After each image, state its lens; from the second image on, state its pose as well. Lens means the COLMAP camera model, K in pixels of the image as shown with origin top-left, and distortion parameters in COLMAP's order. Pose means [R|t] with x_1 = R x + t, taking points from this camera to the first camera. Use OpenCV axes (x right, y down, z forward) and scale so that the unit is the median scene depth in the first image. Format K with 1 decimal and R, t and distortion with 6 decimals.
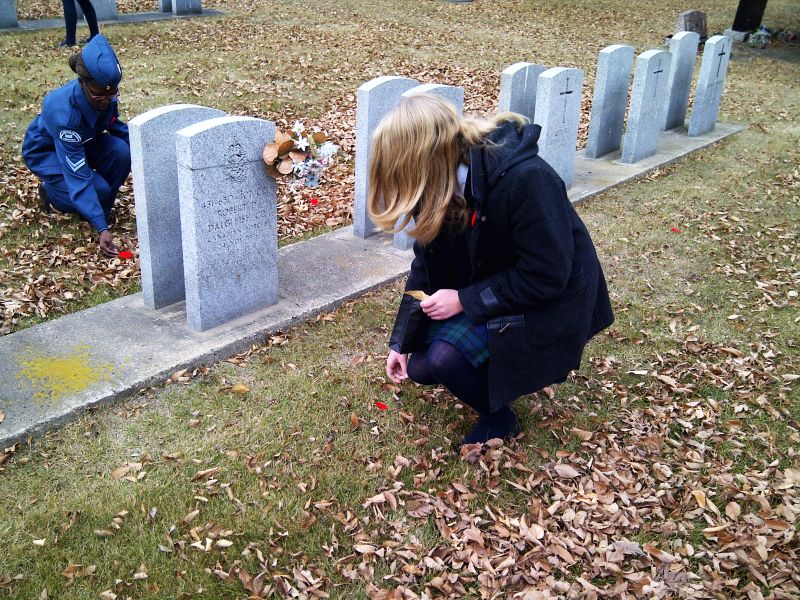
lens RADIAL K [[816.5, 0, 401.0], [0, 816.5, 298.6], [0, 0, 1]] dist [-0.005246, 0.000000]
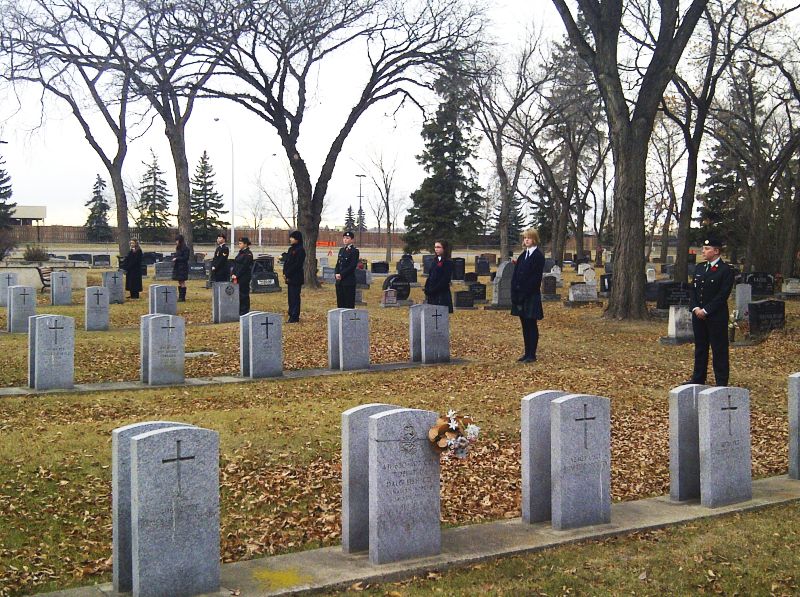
lens RADIAL K [[1001.3, 0, 398.7], [0, 1001.3, 296.2], [0, 0, 1]] dist [0.009287, 0.000000]
pose [[0.953513, -0.046606, -0.297727, 0.276018], [-0.075888, 0.918993, -0.386902, 0.248411], [0.291641, 0.391510, 0.872735, -0.556506]]
